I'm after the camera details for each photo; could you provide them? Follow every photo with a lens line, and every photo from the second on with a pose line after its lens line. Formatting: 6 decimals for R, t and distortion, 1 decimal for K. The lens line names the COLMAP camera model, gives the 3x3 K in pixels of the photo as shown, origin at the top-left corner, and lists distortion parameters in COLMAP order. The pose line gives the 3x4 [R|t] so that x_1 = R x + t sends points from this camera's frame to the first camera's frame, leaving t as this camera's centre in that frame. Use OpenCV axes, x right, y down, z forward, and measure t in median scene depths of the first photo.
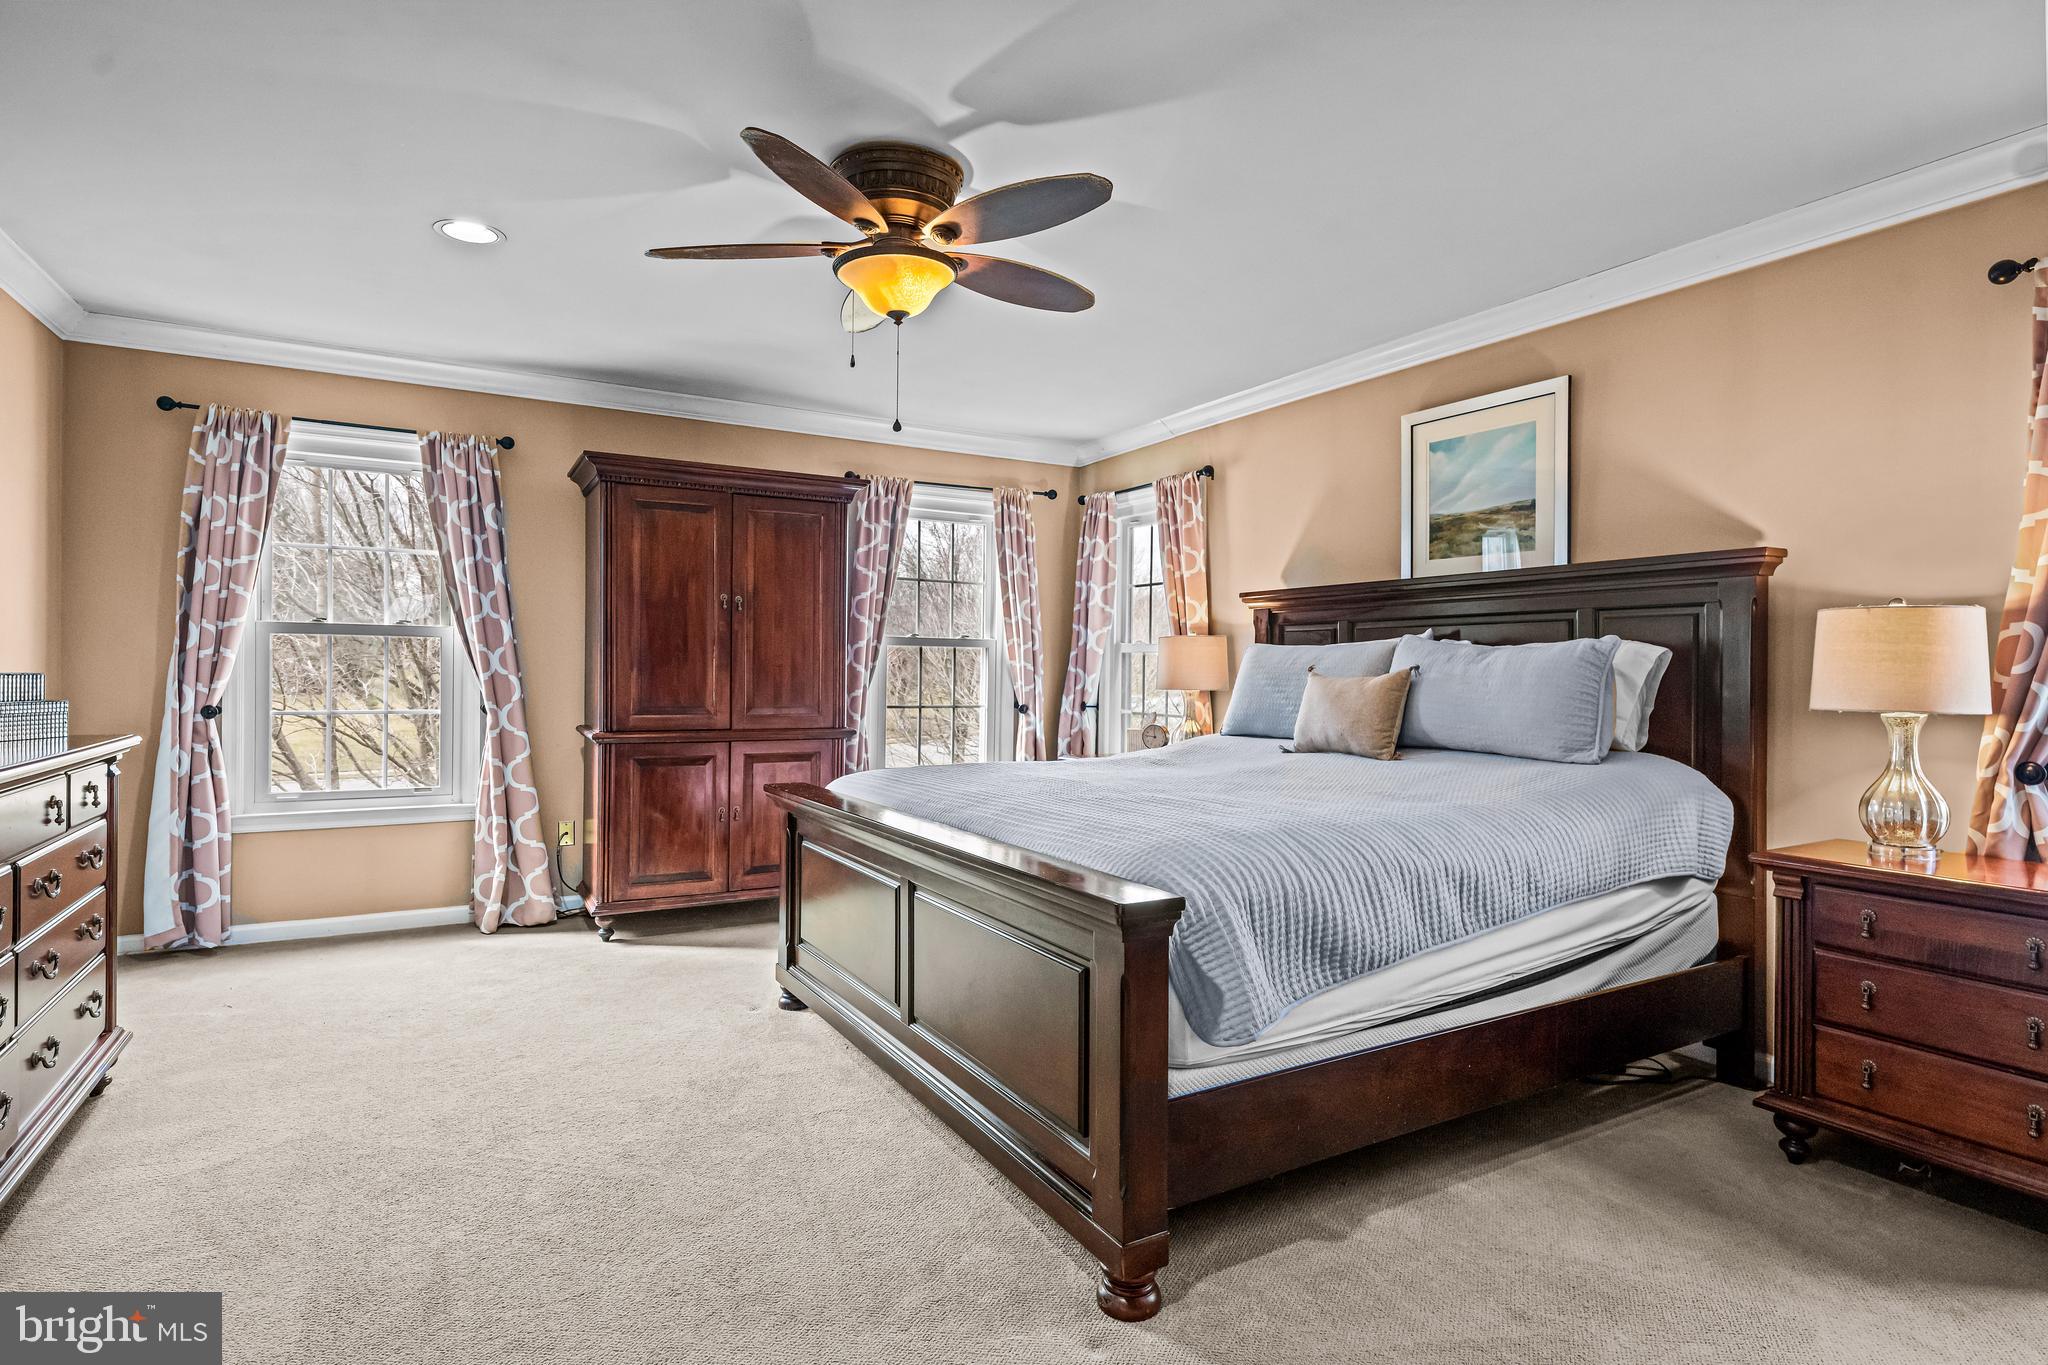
lens RADIAL K [[1042.9, 0, 1001.8], [0, 1042.9, 675.1], [0, 0, 1]] dist [0.001587, 0.000238]
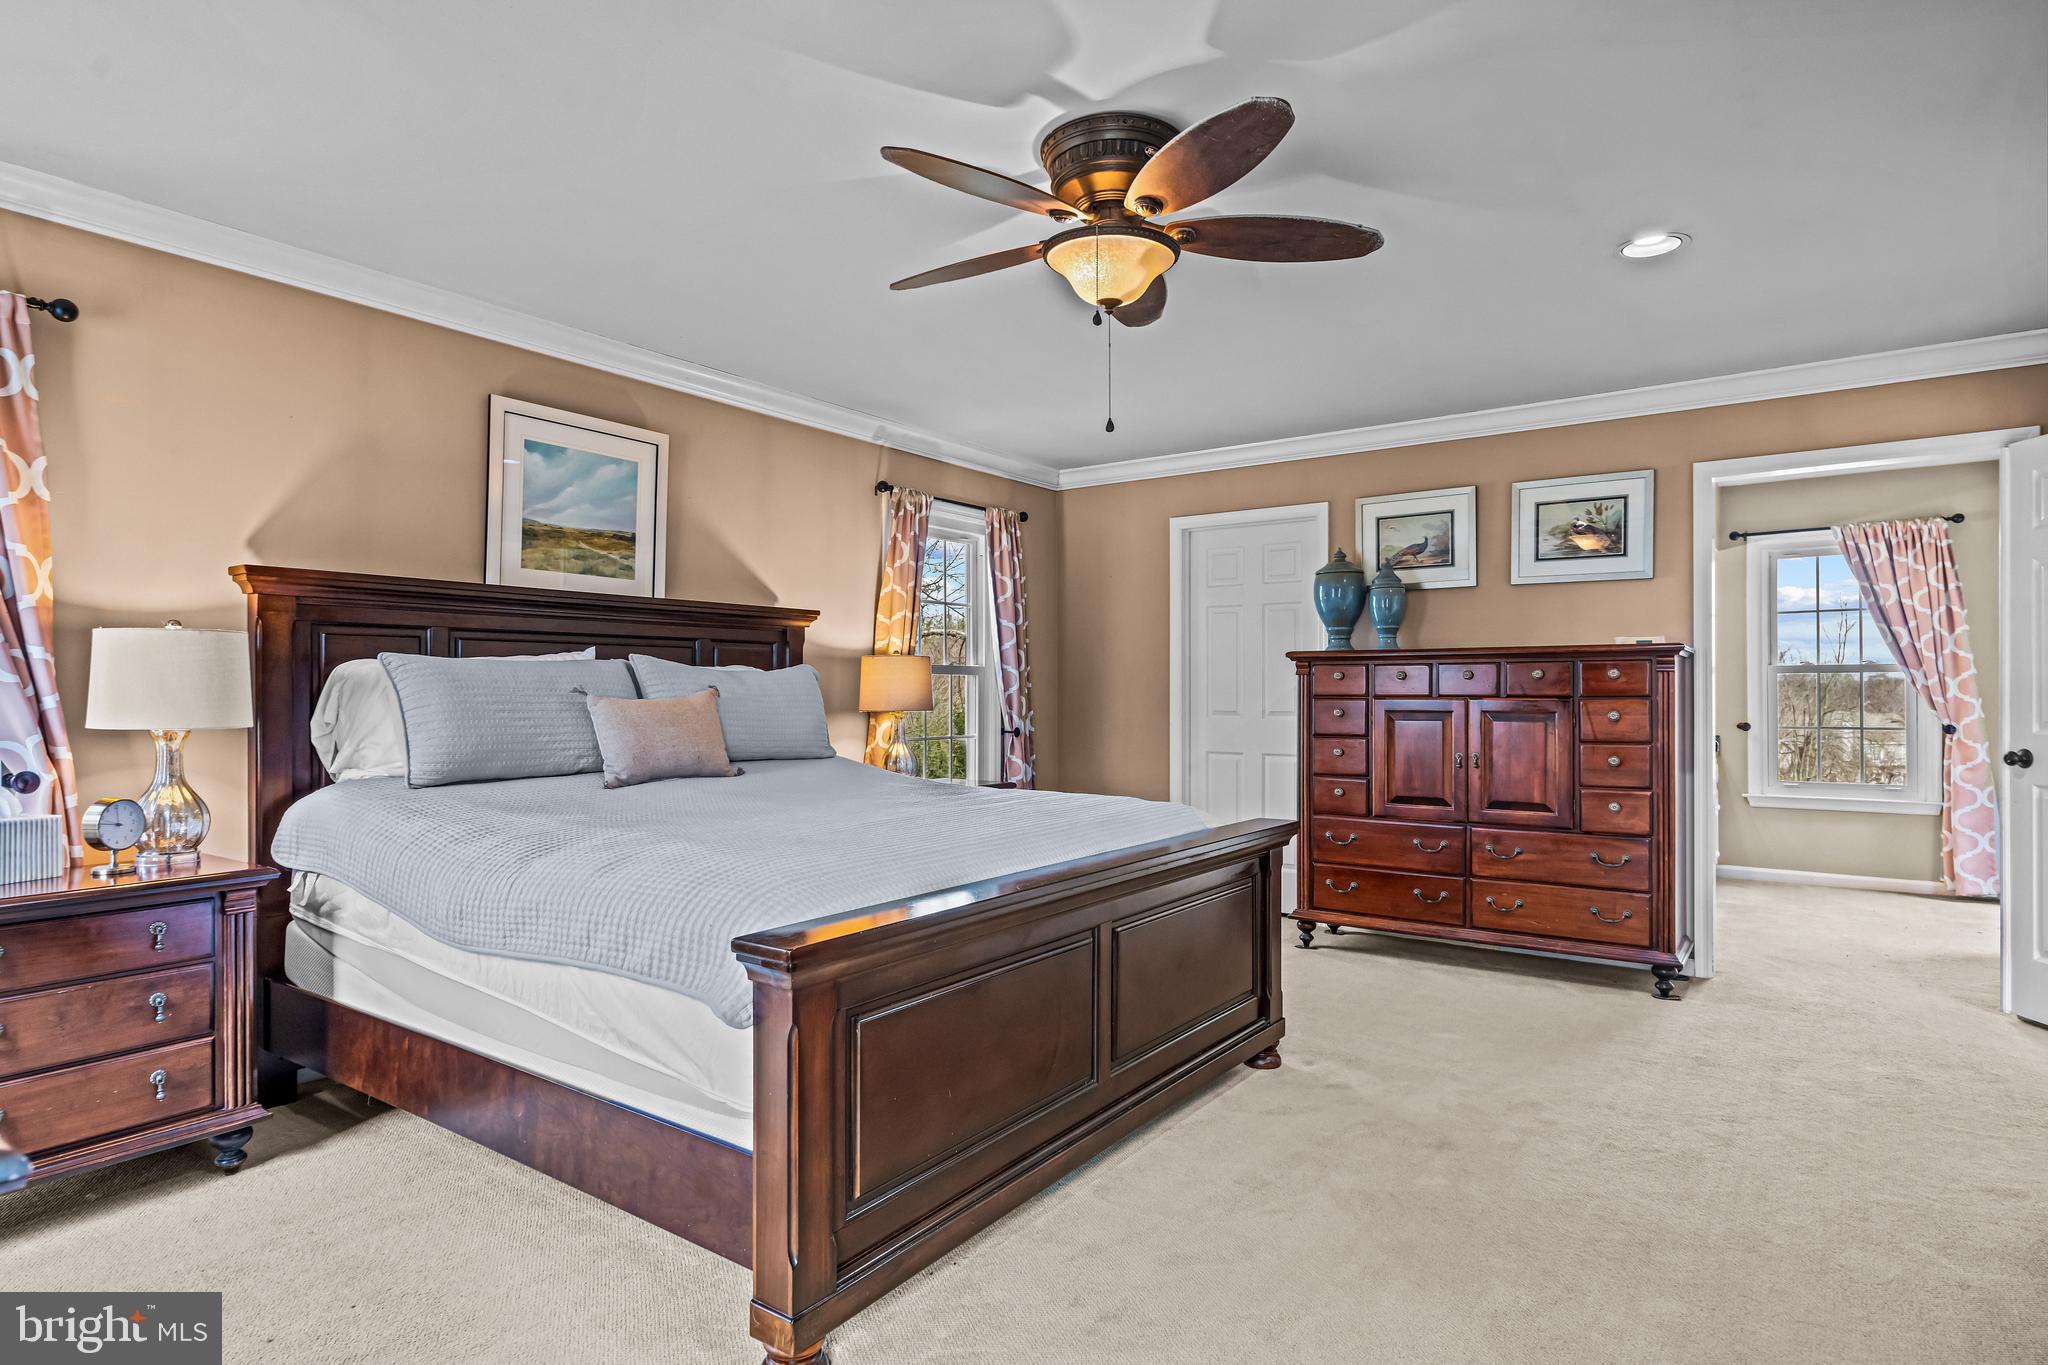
lens RADIAL K [[1097.0, 0, 1019.4], [0, 1097.0, 681.1], [0, 0, 1]] dist [-0.020709, 0.000018]
pose [[-0.436440, 0.008341, 0.899694, -0.650873], [0.010878, 0.999933, -0.003993, -0.004955], [-0.899667, 0.008044, -0.436502, 1.073440]]
